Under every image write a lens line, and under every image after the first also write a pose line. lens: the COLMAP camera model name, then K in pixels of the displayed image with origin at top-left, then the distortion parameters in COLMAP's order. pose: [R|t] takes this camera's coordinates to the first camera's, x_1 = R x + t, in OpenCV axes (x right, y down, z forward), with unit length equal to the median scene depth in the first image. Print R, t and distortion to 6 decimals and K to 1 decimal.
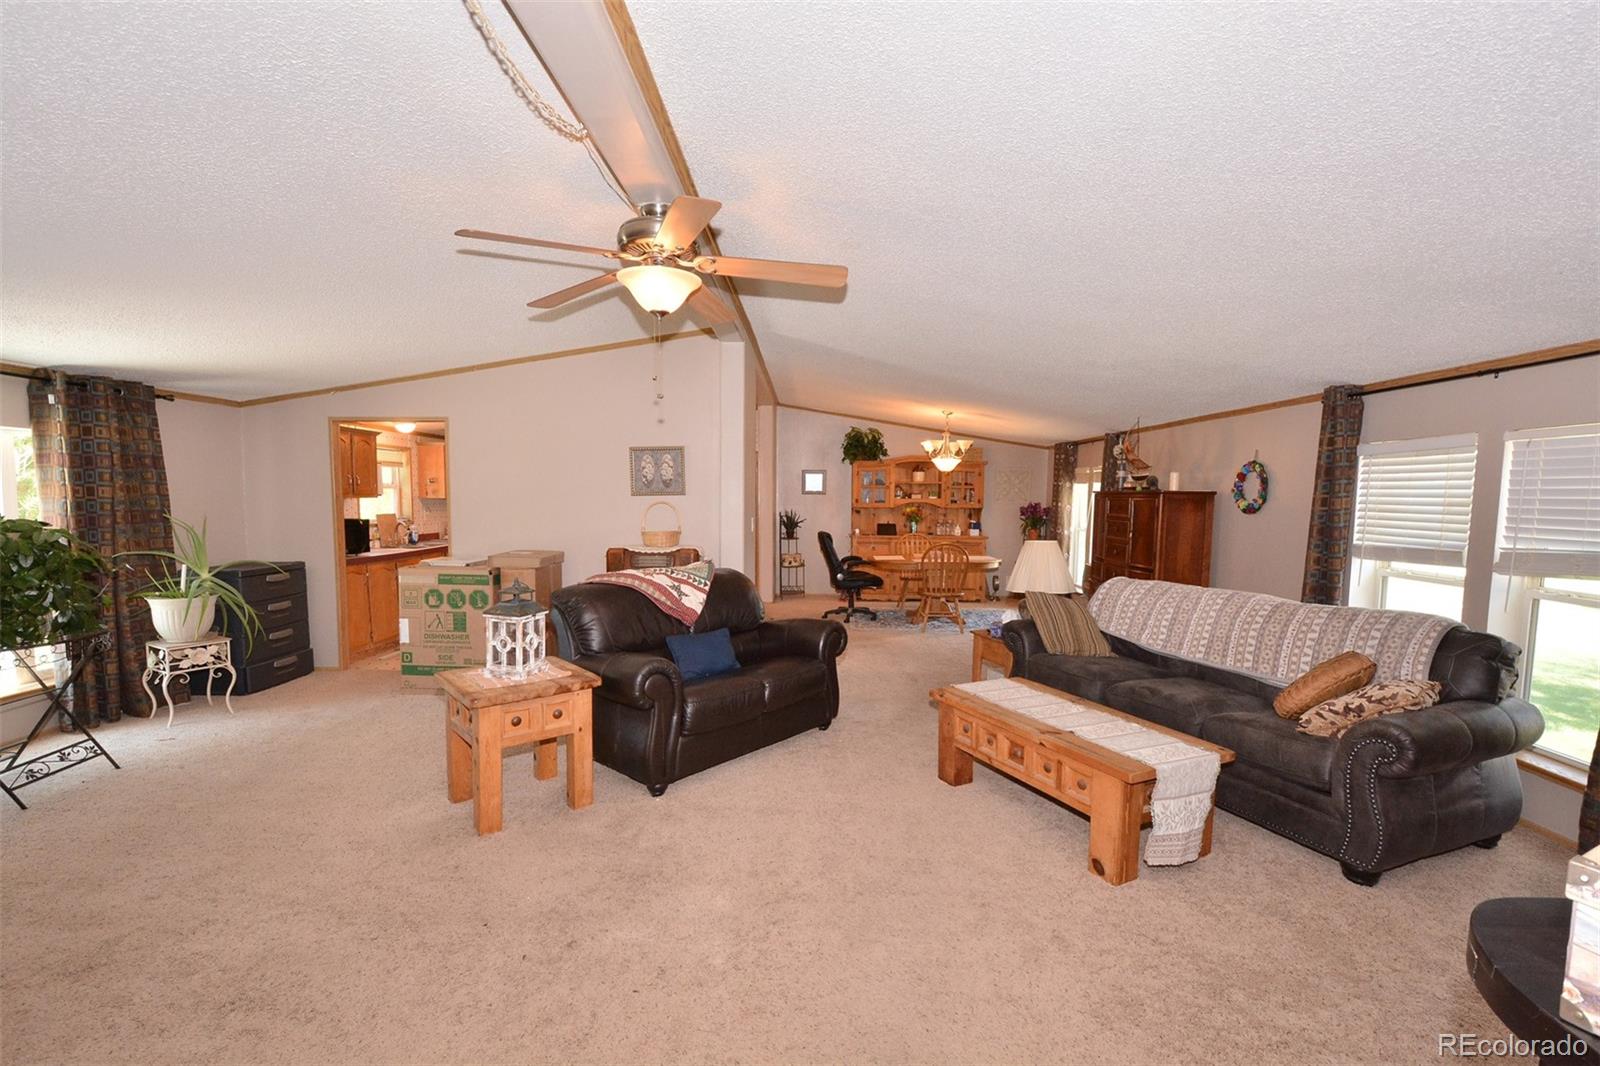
lens RADIAL K [[699.8, 0, 794.8], [0, 699.8, 550.3], [0, 0, 1]] dist [0.002350, -0.003822]
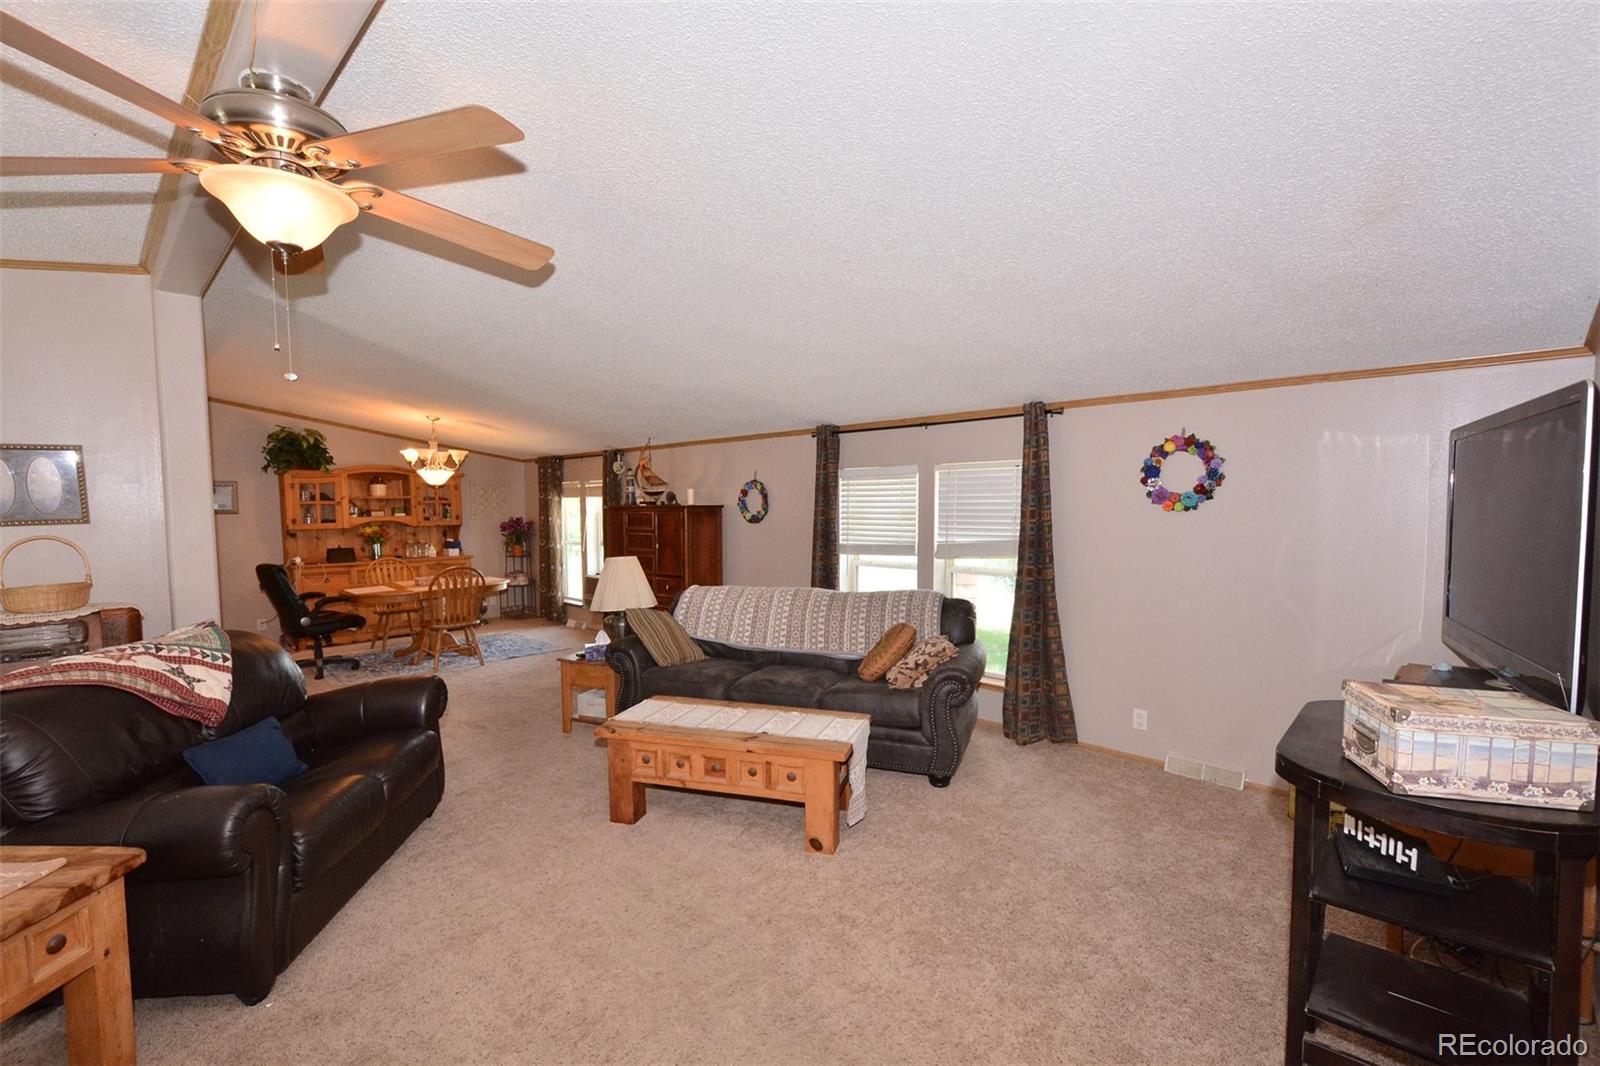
lens RADIAL K [[699.8, 0, 794.8], [0, 699.8, 550.3], [0, 0, 1]] dist [0.002350, -0.003822]
pose [[0.674502, -0.061694, 0.735691, -0.243345], [0.072787, 0.997204, 0.016891, -0.025039], [-0.734676, 0.042156, 0.677107, 0.154721]]
